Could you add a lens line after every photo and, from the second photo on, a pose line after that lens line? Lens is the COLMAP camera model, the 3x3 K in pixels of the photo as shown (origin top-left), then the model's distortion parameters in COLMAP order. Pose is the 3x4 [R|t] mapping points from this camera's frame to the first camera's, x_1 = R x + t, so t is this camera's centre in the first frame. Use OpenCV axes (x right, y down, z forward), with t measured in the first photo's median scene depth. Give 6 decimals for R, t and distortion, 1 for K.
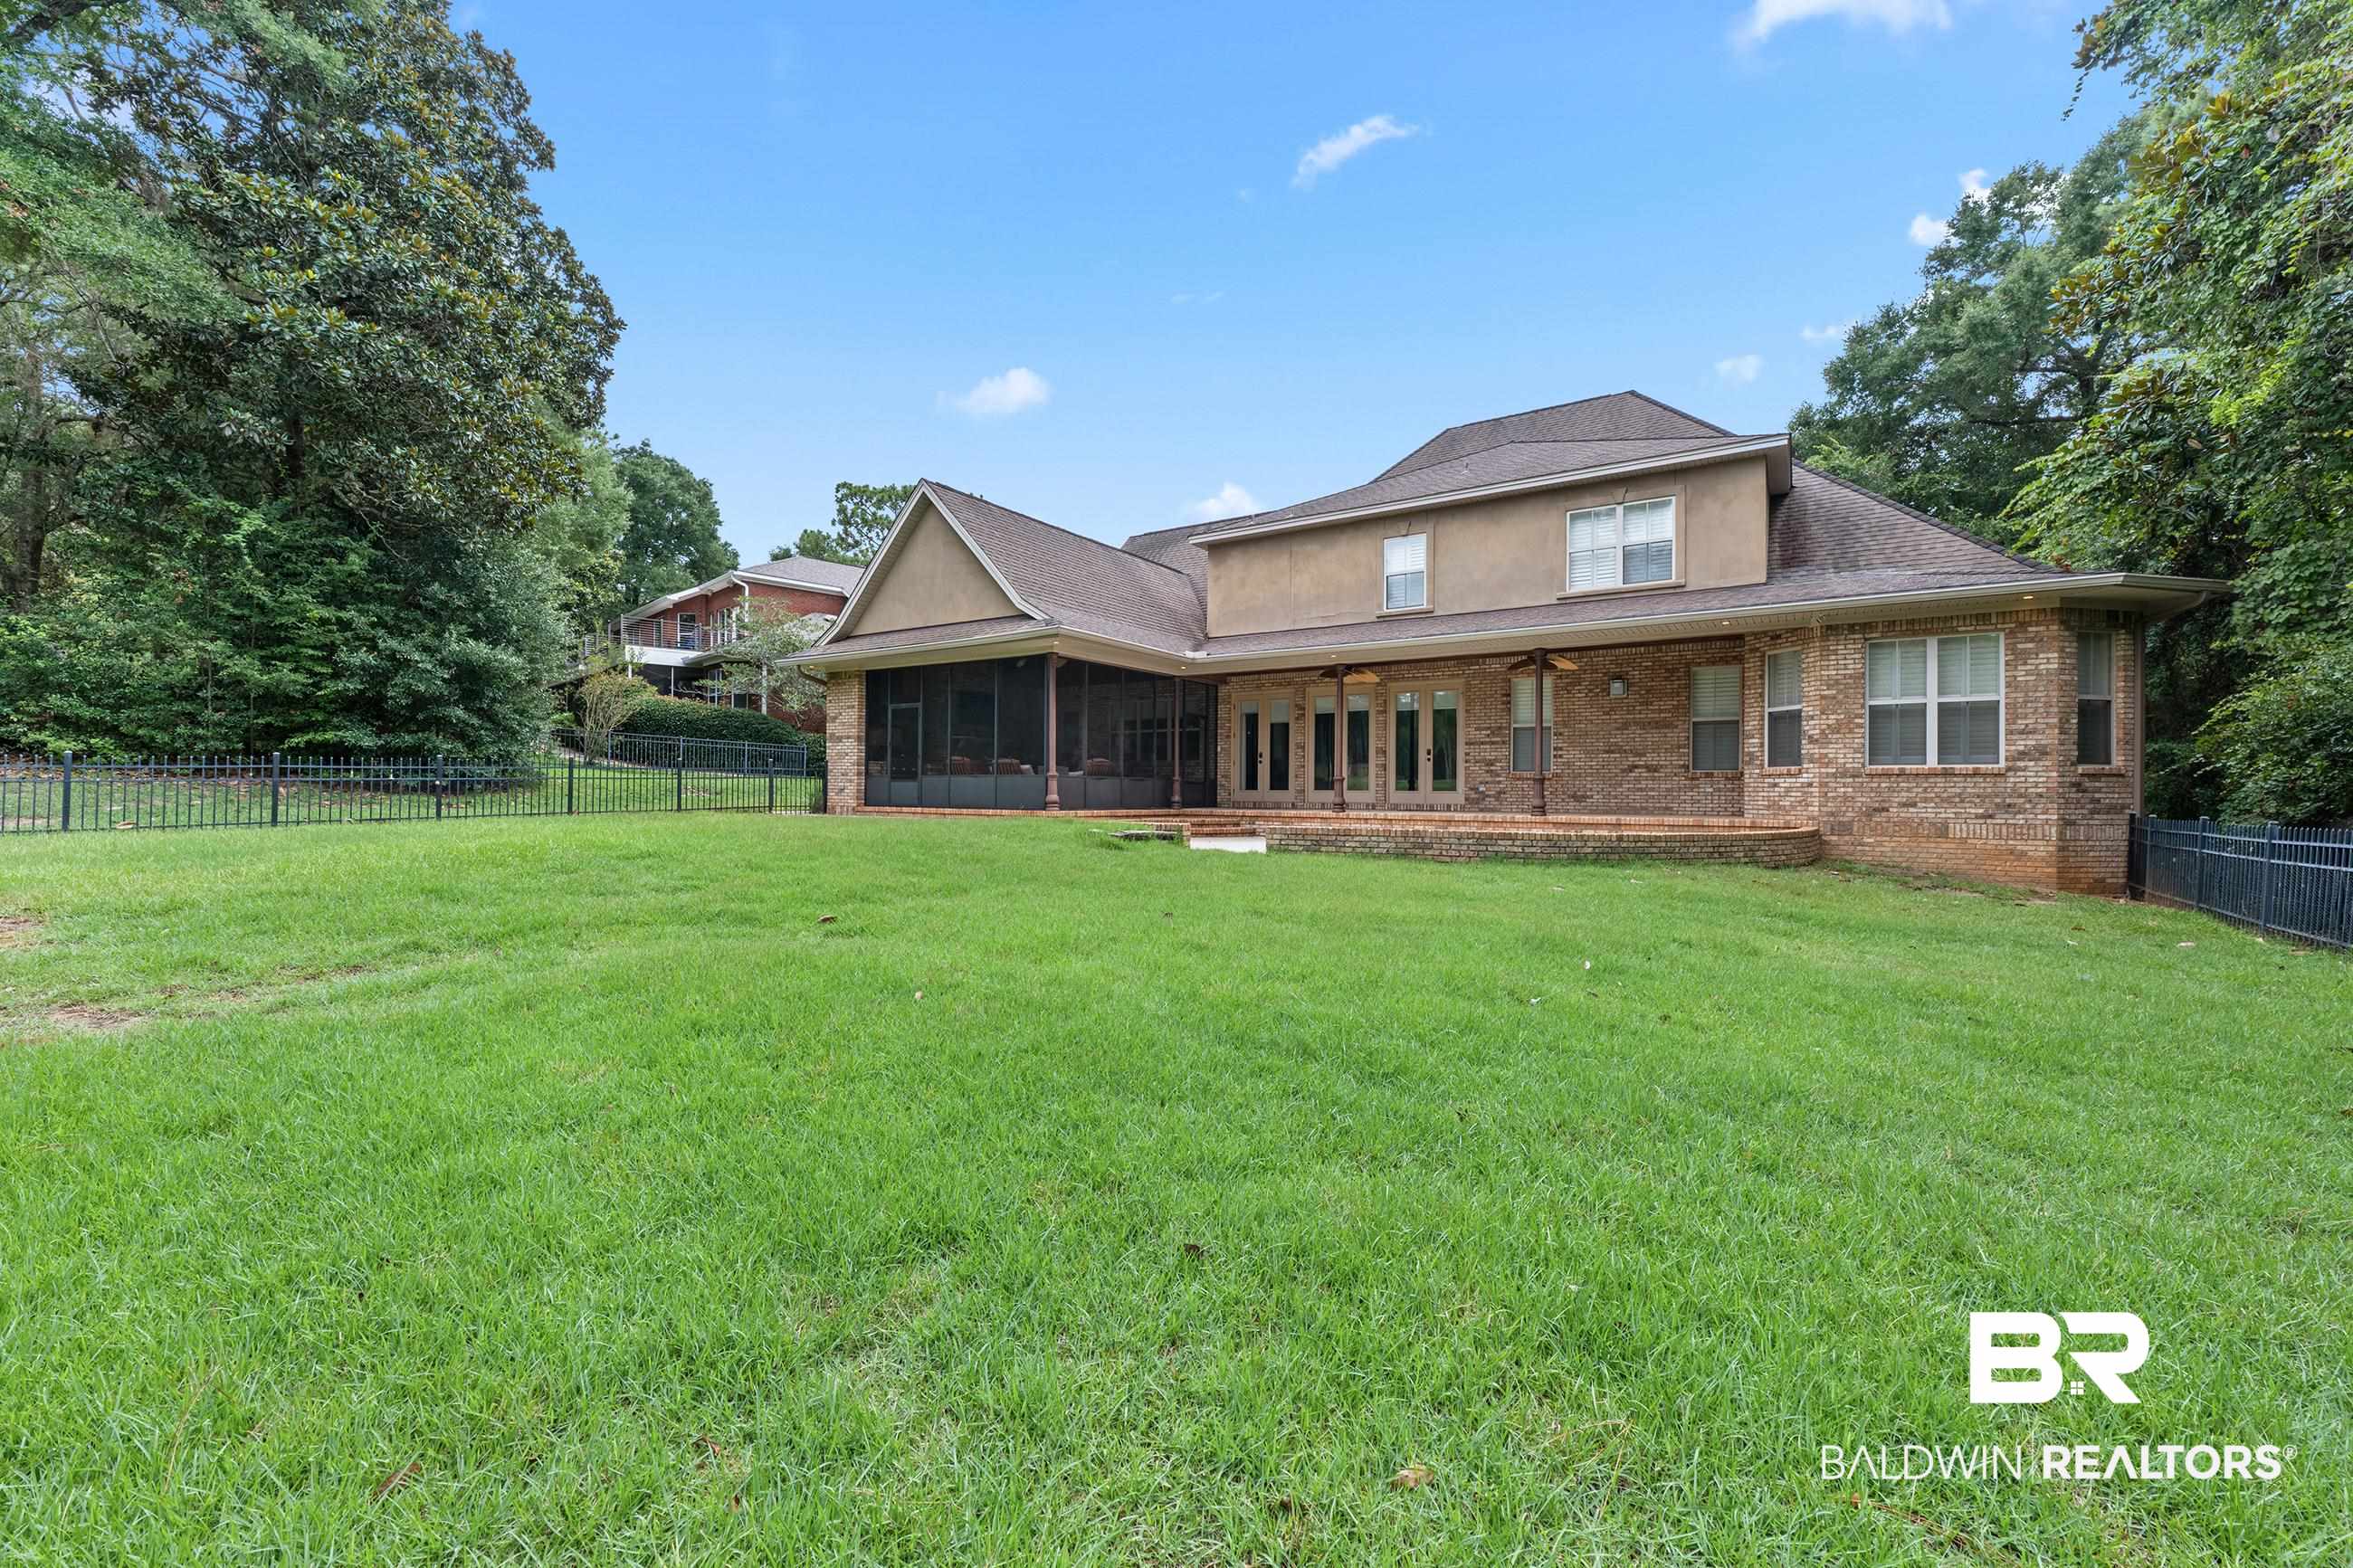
lens RADIAL K [[941.9, 0, 1170.1], [0, 941.9, 786.1], [0, 0, 1]] dist [0.000341, 0.000801]
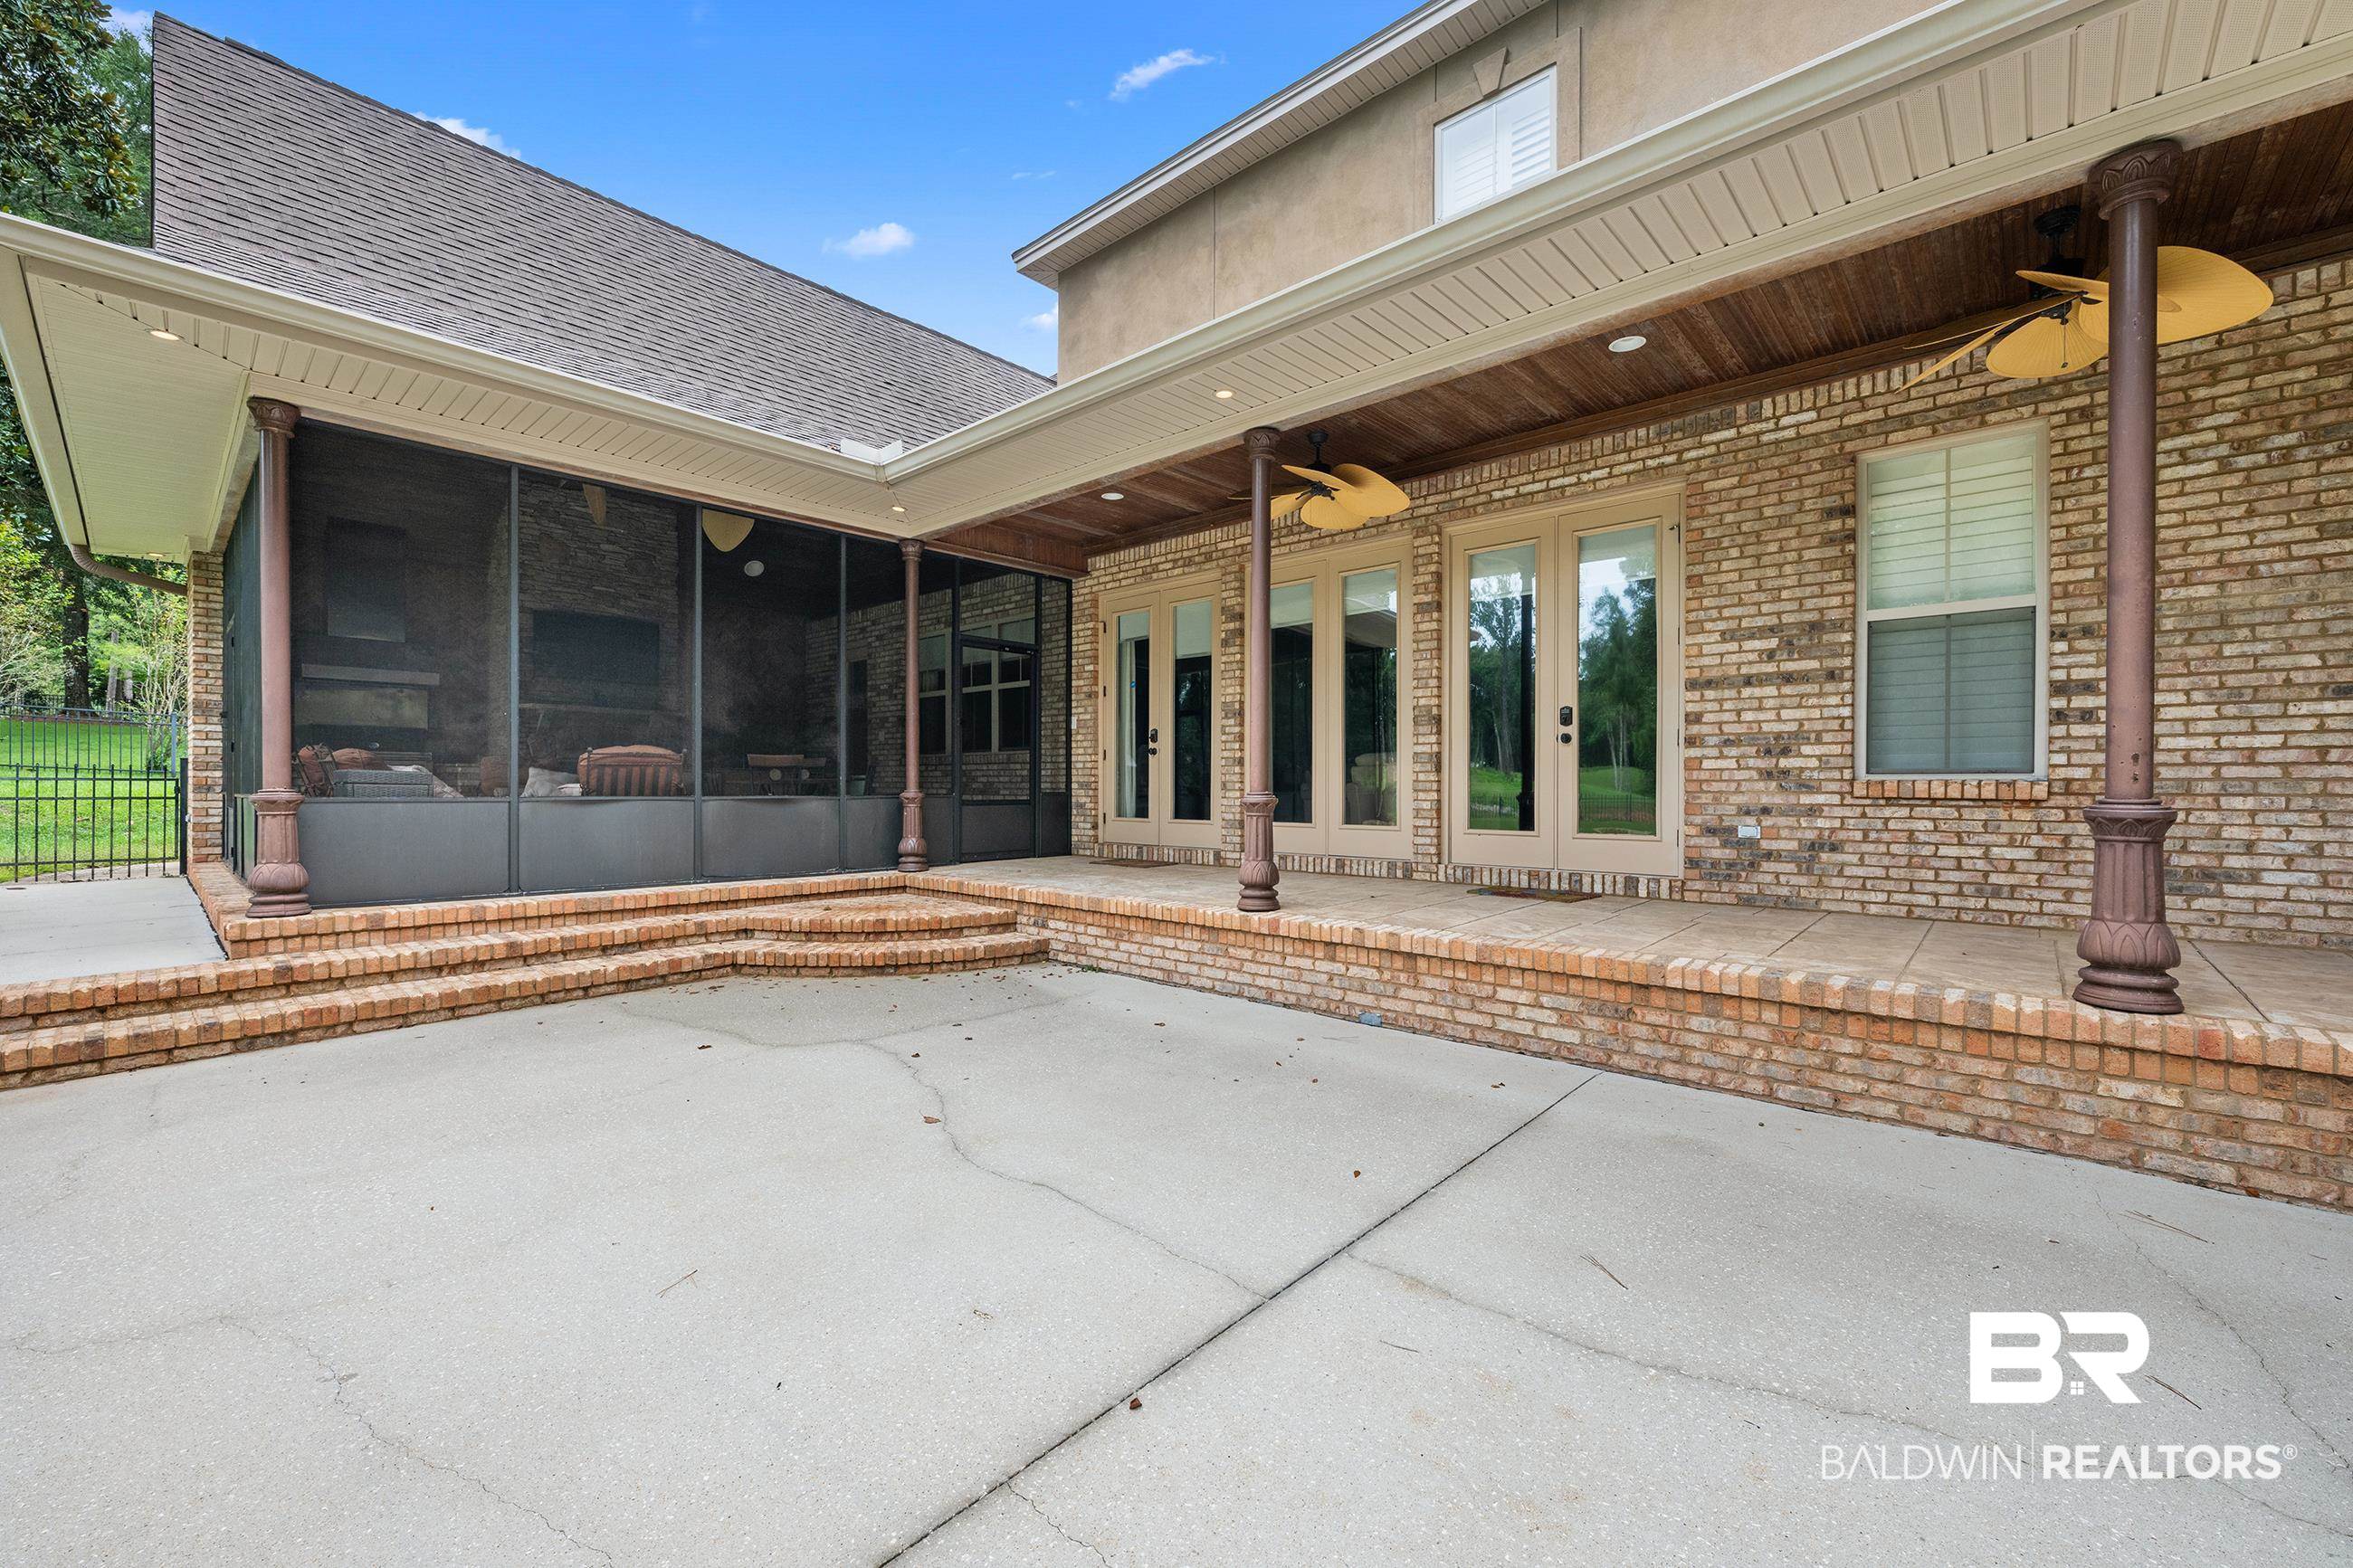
lens RADIAL K [[941.9, 0, 1176.1], [0, 941.9, 786.6], [0, 0, 1]] dist [0.000341, 0.000801]
pose [[0.989707, -0.005647, -0.142995, 0.189525], [0.006549, 0.999961, 0.005842, -0.014207], [0.142957, -0.006718, 0.989706, 0.664189]]
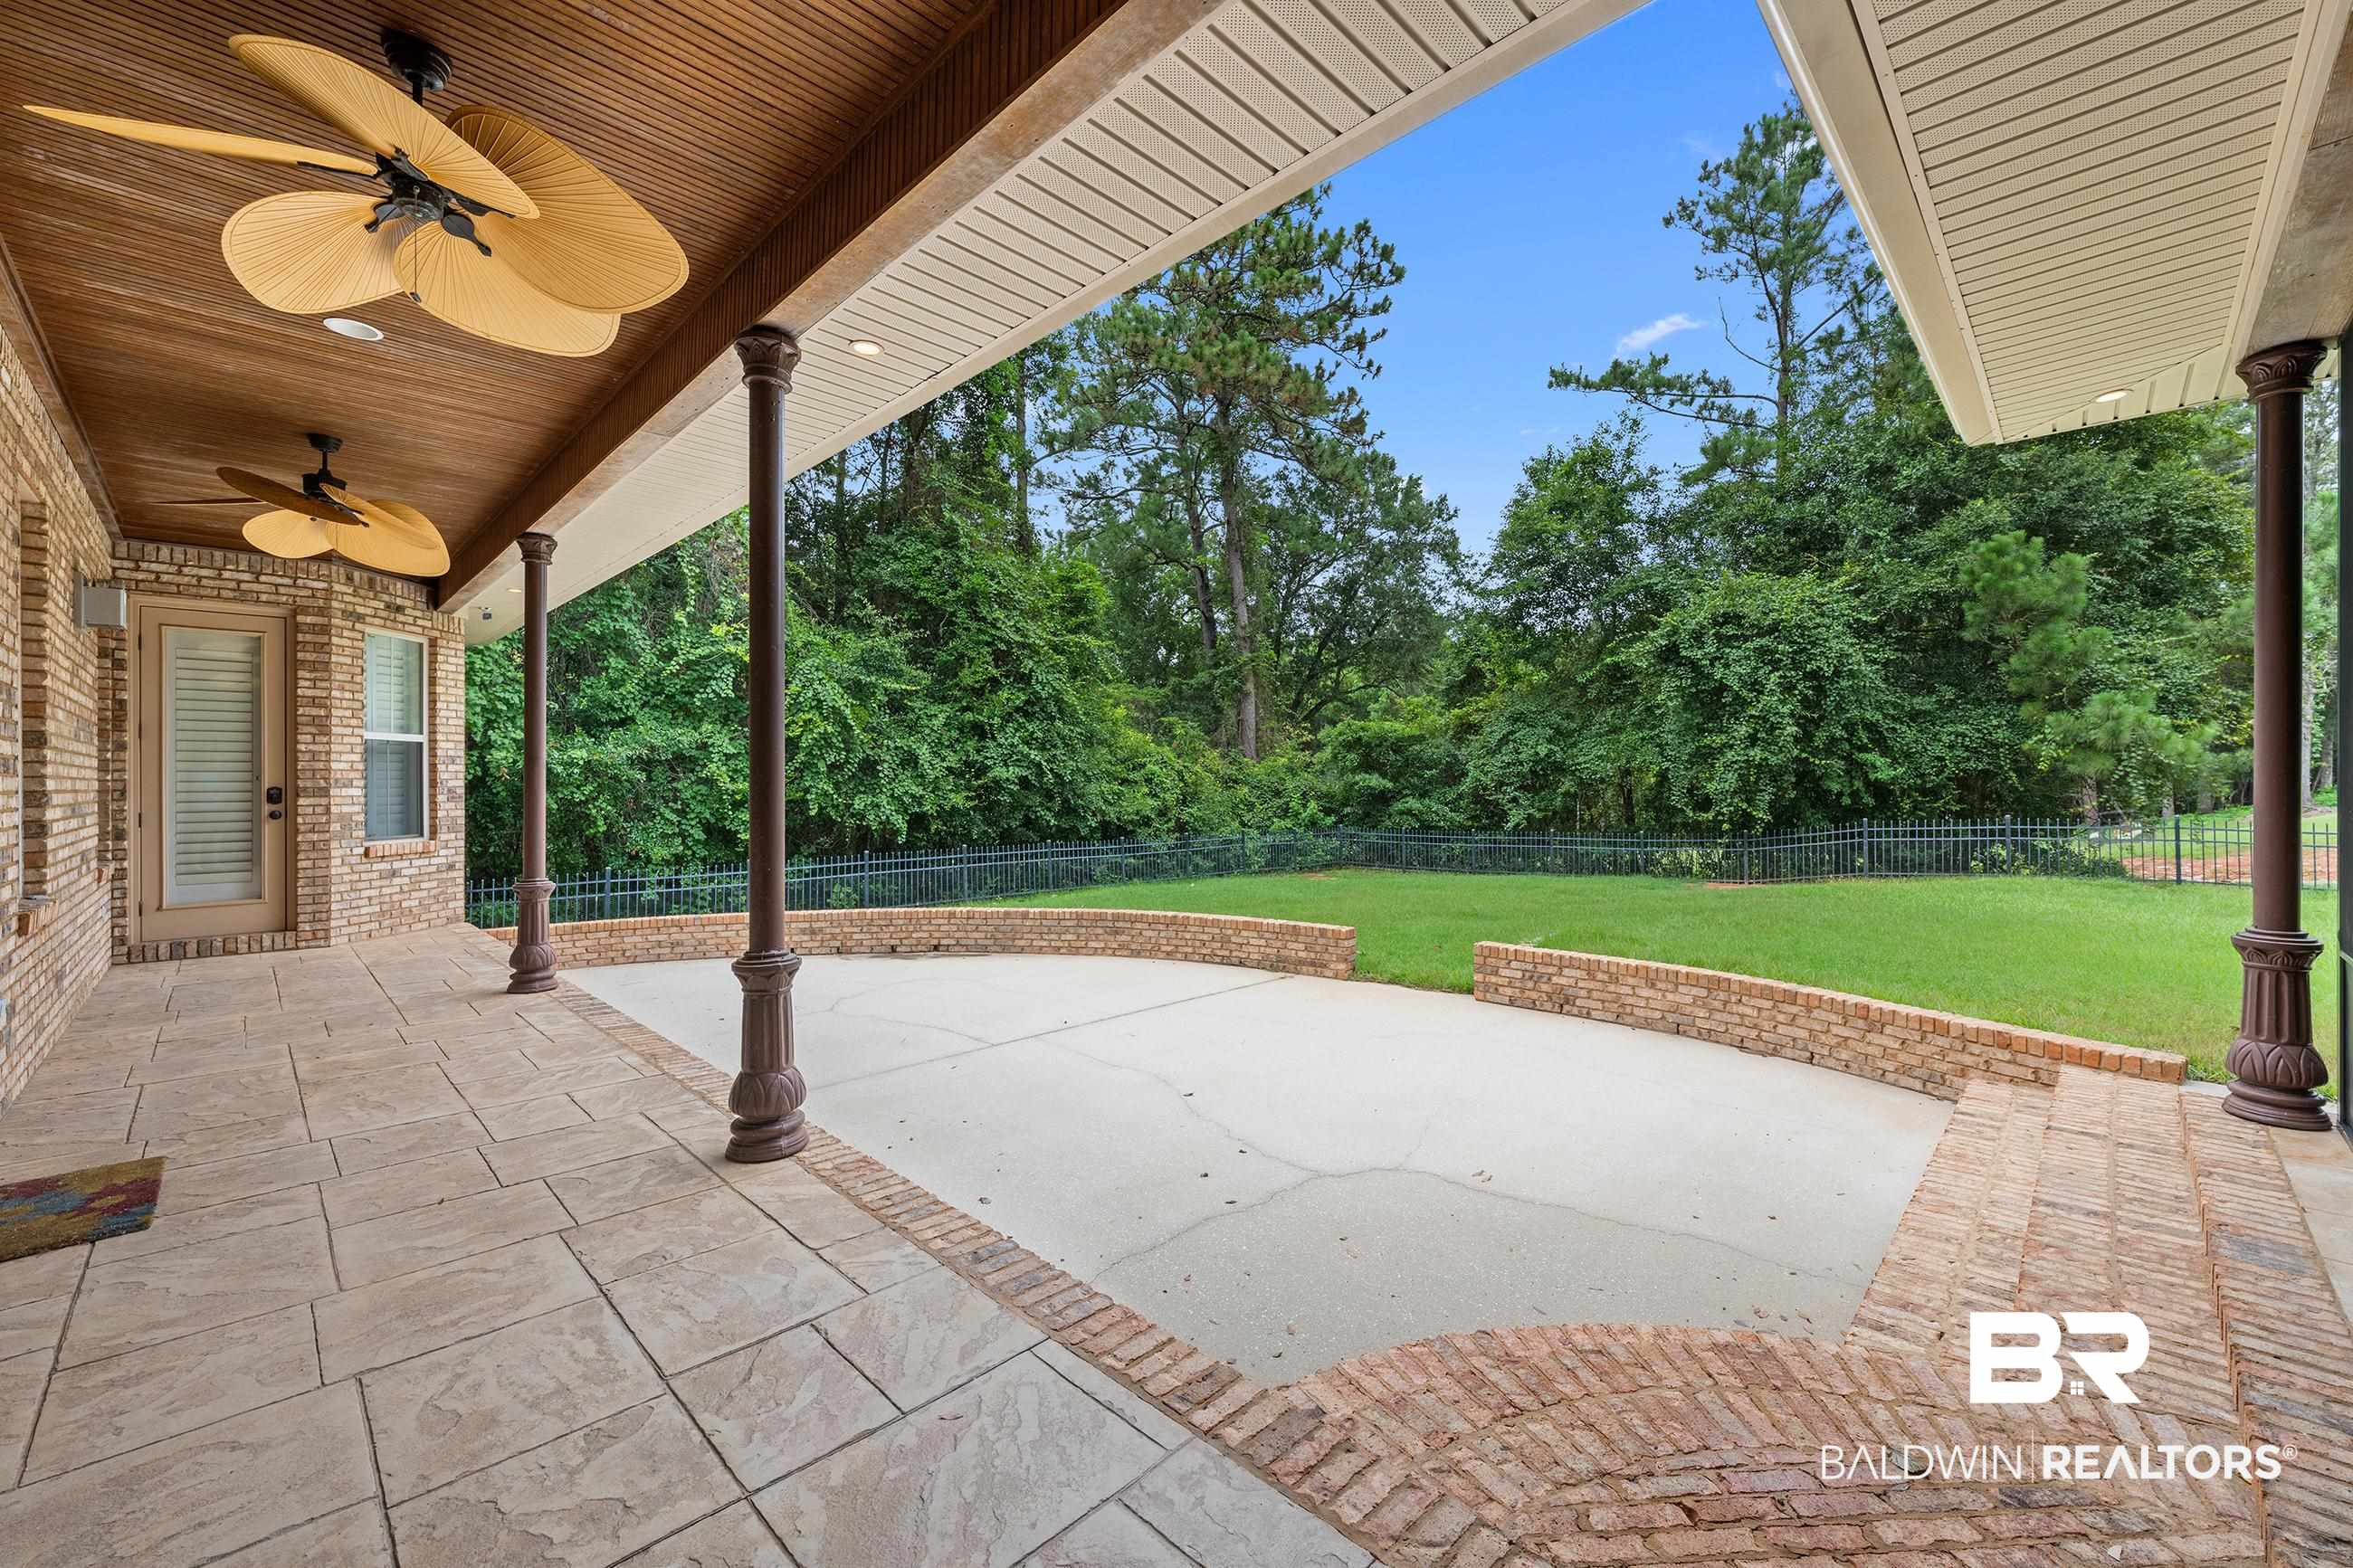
lens RADIAL K [[941.9, 0, 1176.0], [0, 941.9, 777.1], [0, 0, 1]] dist [0.000341, 0.000801]
pose [[-0.981299, 0.000382, 0.192492, 0.062869], [-0.001522, 0.999951, -0.009747, -0.041237], [-0.192486, -0.009858, -0.981250, 1.126048]]
